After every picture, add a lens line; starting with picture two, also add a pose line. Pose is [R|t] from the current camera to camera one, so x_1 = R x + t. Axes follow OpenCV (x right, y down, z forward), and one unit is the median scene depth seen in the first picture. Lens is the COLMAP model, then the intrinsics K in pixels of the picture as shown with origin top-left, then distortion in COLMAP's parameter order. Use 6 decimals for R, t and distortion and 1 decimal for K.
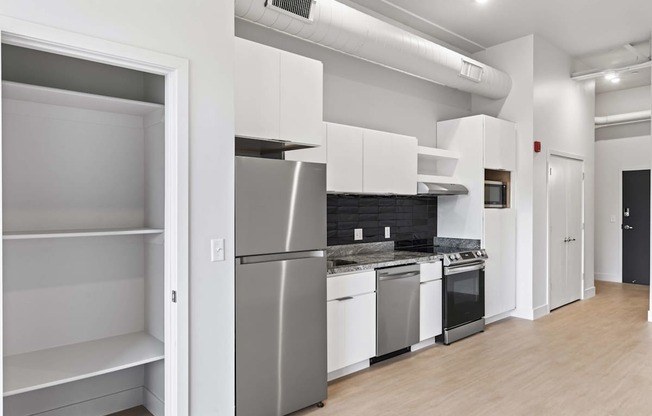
lens RADIAL K [[427.9, 0, 322.0], [0, 427.9, 212.3], [0, 0, 1]] dist [-0.002896, 0.003627]
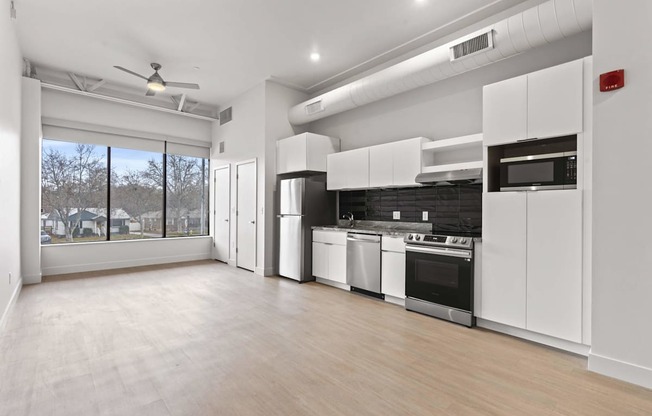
lens RADIAL K [[293.4, 0, 324.8], [0, 293.4, 207.5], [0, 0, 1]] dist [0.003105, 0.000505]
pose [[0.046501, -0.003544, -0.998912, 1.039086], [-0.019245, 0.999805, -0.004443, 0.033146], [0.998733, 0.019431, 0.046424, 0.693469]]
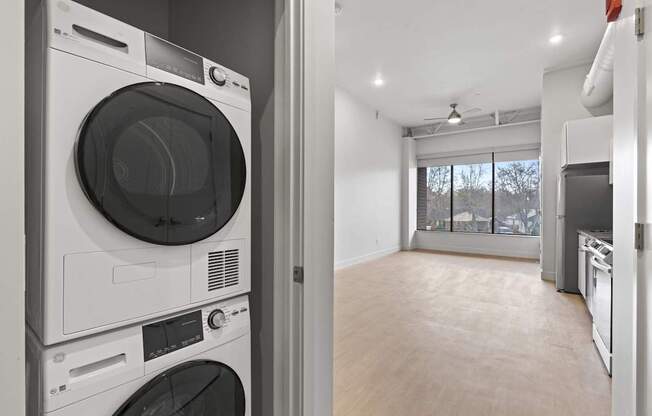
lens RADIAL K [[293.4, 0, 322.0], [0, 293.4, 207.0], [0, 0, 1]] dist [0.003105, 0.000505]
pose [[-0.968180, -0.006055, -0.250181, 0.957108], [-0.009366, 0.999884, 0.012047, 0.024061], [0.250079, 0.014007, -0.968124, 1.333801]]
